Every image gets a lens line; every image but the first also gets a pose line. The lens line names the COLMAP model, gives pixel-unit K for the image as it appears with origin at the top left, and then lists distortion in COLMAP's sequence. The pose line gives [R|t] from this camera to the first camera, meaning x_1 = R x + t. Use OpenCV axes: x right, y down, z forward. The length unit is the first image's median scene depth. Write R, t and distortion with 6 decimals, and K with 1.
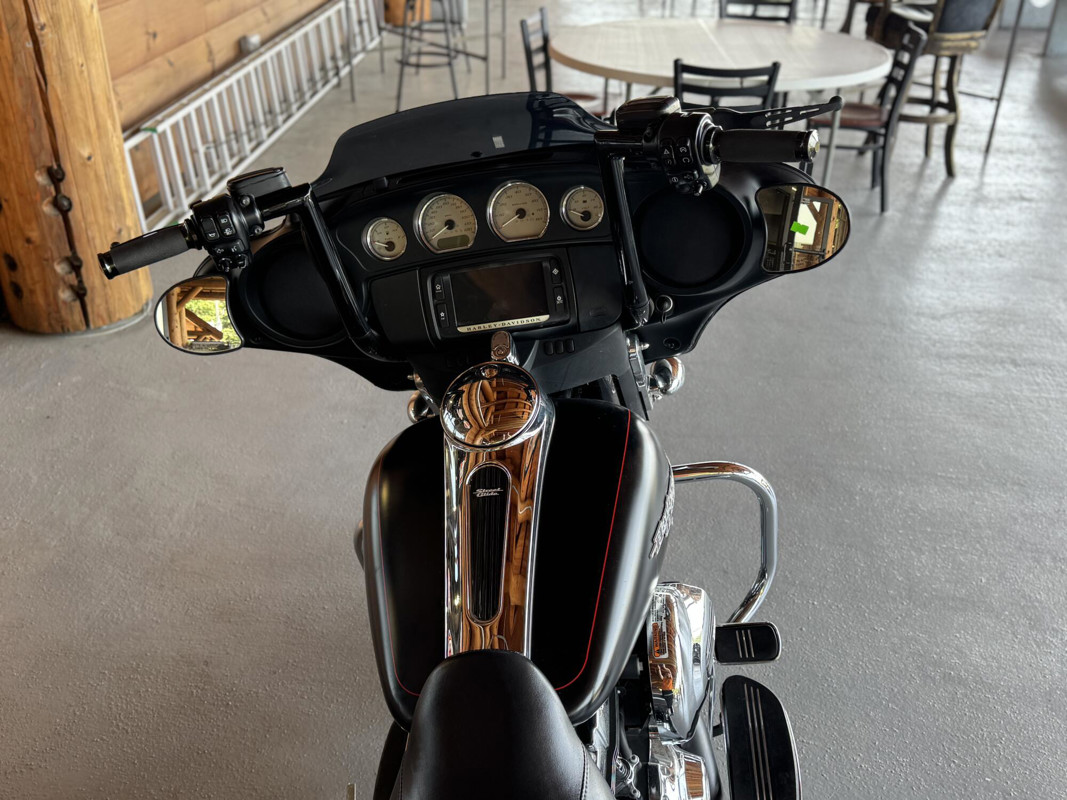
lens RADIAL K [[1027.7, 0, 533.5], [0, 1027.7, 400.0], [0, 0, 1]] dist [0.110879, -0.201947]
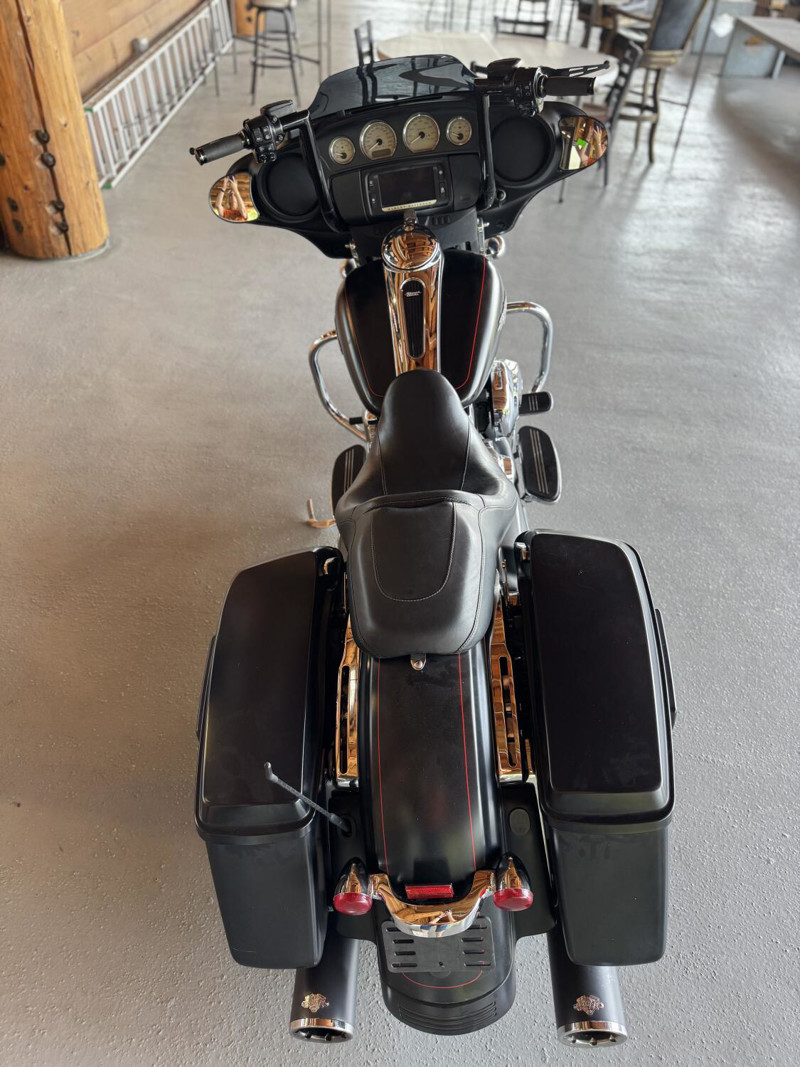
lens RADIAL K [[760.6, 0, 400.0], [0, 760.6, 533.5], [0, 0, 1]] dist [0.025176, -0.026993]
pose [[0.995967, -0.024343, 0.086350, -0.074745], [0.004852, 0.975691, 0.219097, 0.080333], [-0.089584, -0.217795, 0.971875, -0.163454]]
